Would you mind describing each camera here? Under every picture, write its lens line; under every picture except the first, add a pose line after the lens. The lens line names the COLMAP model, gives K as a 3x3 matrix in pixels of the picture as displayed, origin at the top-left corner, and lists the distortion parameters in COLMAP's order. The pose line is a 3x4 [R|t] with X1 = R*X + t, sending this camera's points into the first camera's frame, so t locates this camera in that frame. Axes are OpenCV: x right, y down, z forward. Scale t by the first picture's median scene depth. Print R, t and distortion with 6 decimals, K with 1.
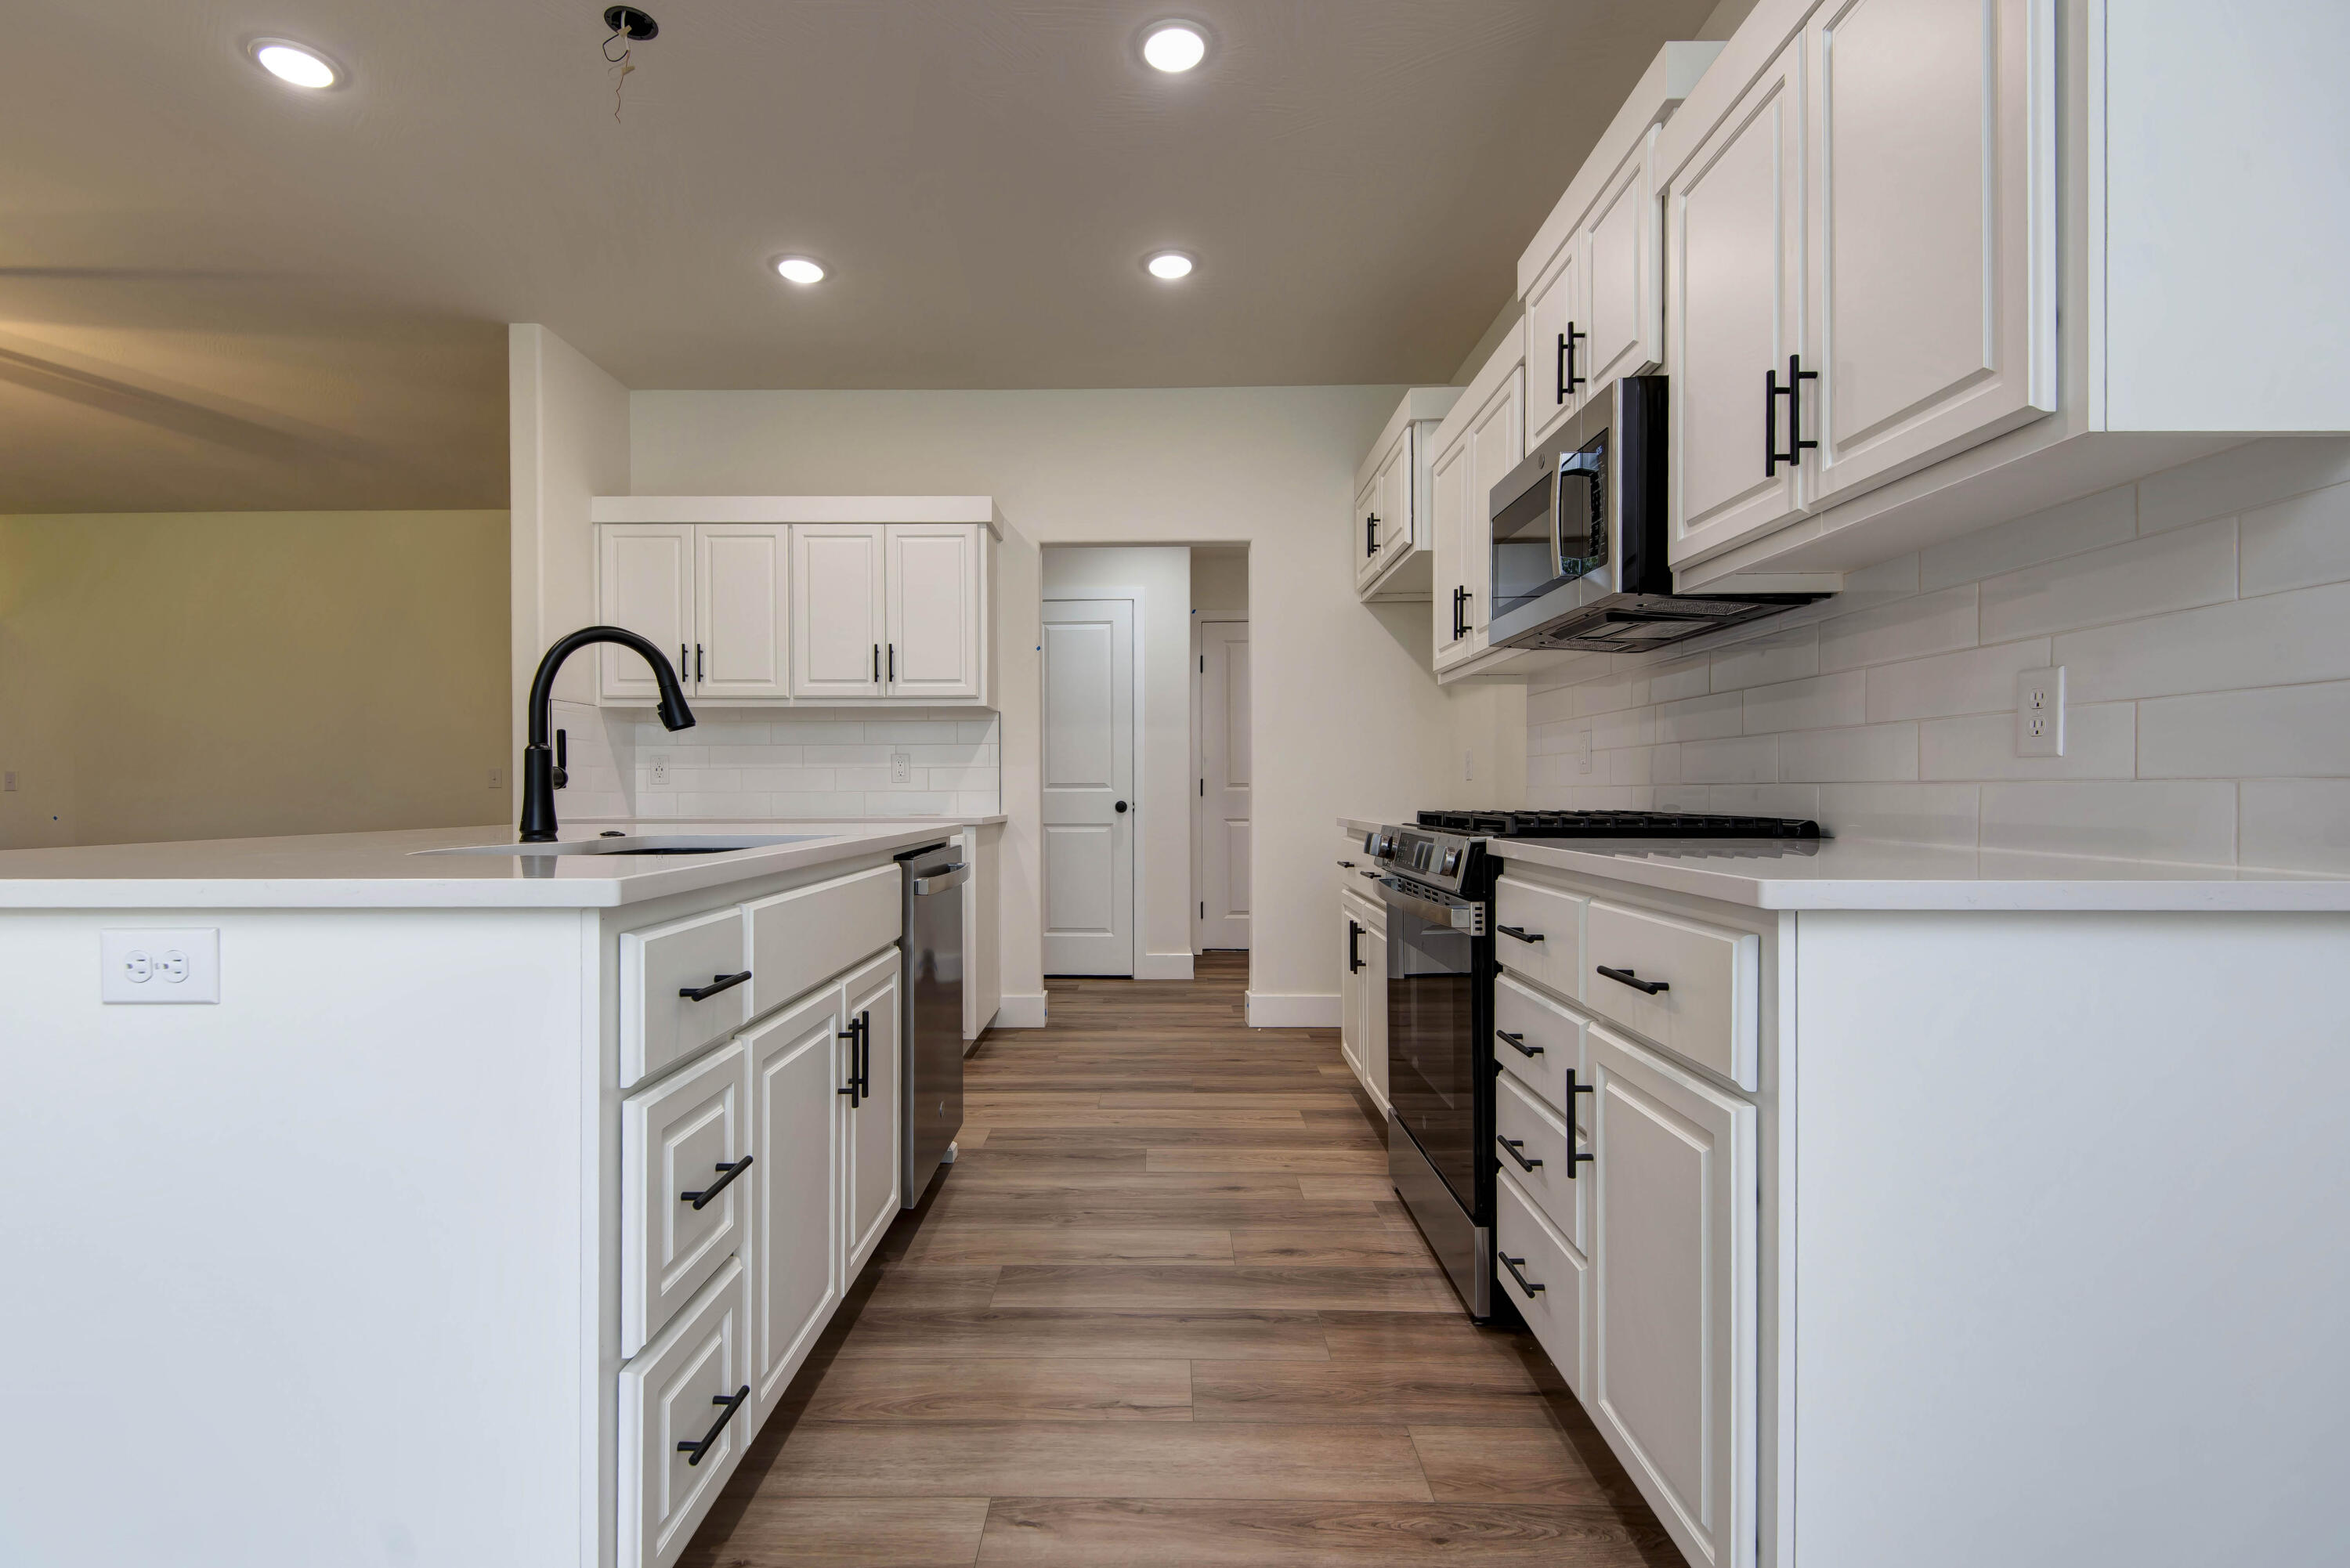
lens RADIAL K [[1099.9, 0, 1171.9], [0, 1099.9, 790.6], [0, 0, 1]] dist [0.014720, -0.010026]
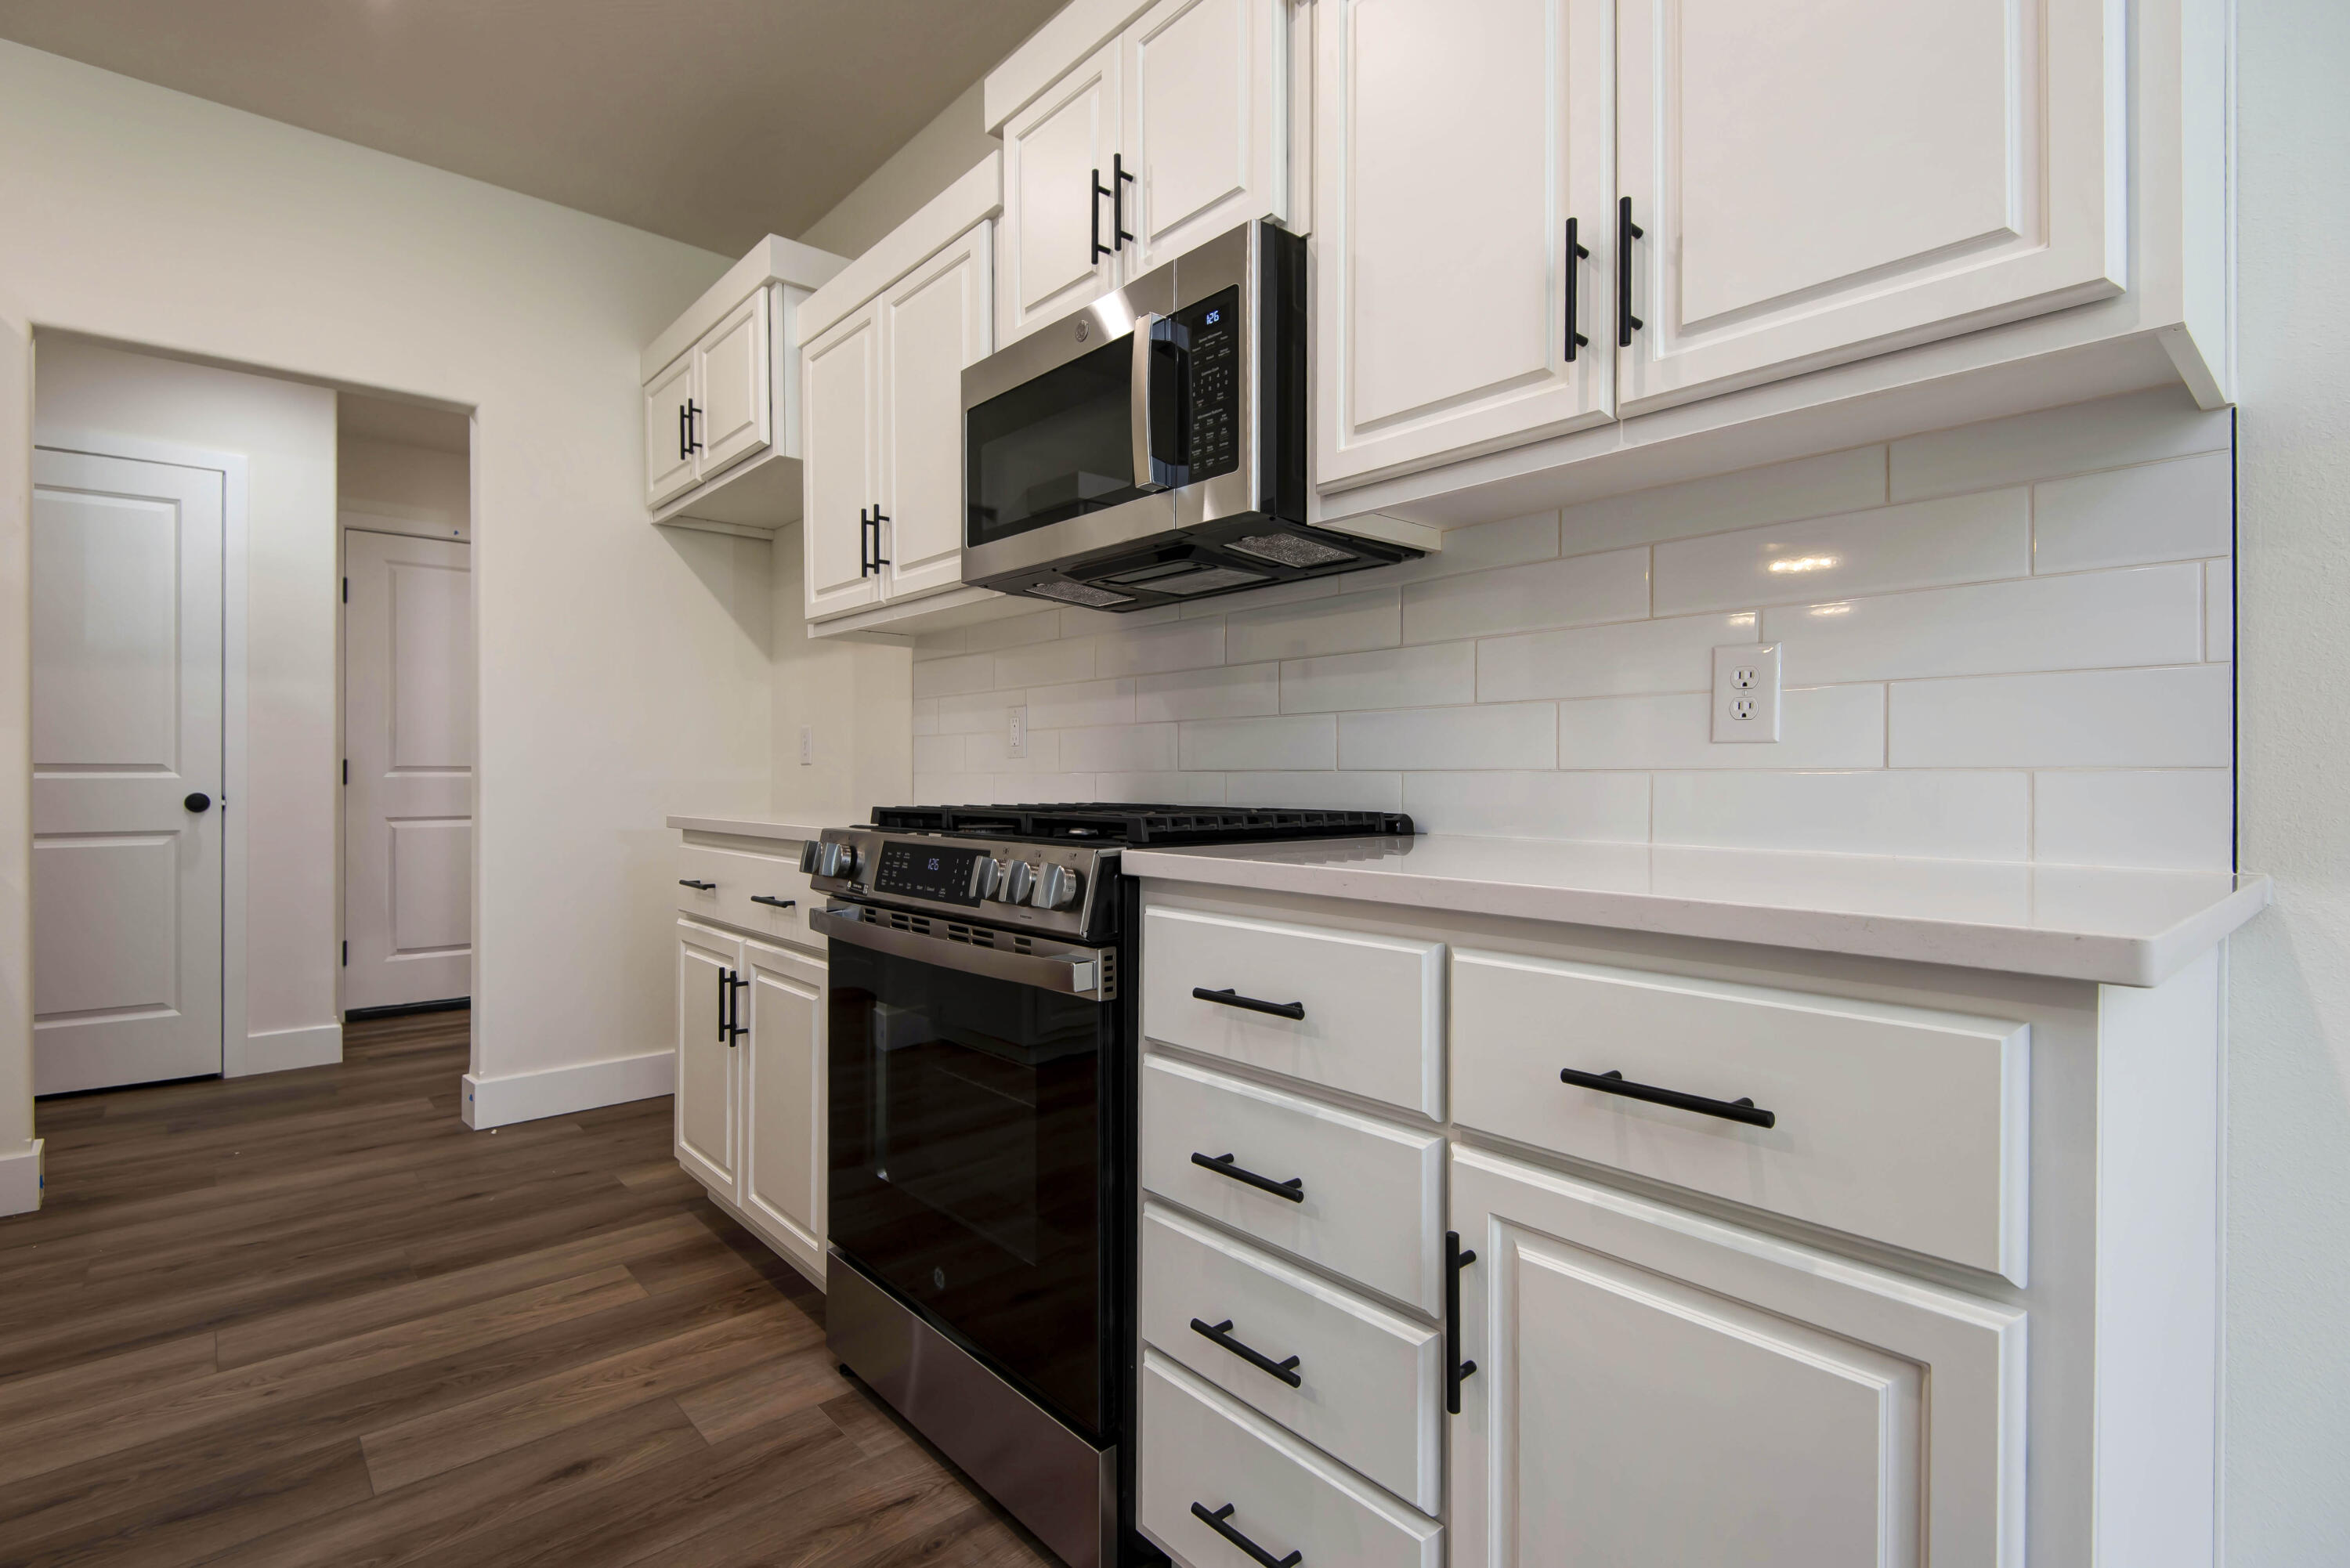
lens RADIAL K [[1099.9, 0, 1183.1], [0, 1099.9, 775.9], [0, 0, 1]] dist [0.014720, -0.010026]
pose [[0.750798, 0.004099, 0.660519, -0.079019], [-0.002619, 0.999991, -0.003229, 0.000390], [-0.660527, 0.000694, 0.750802, 0.323006]]
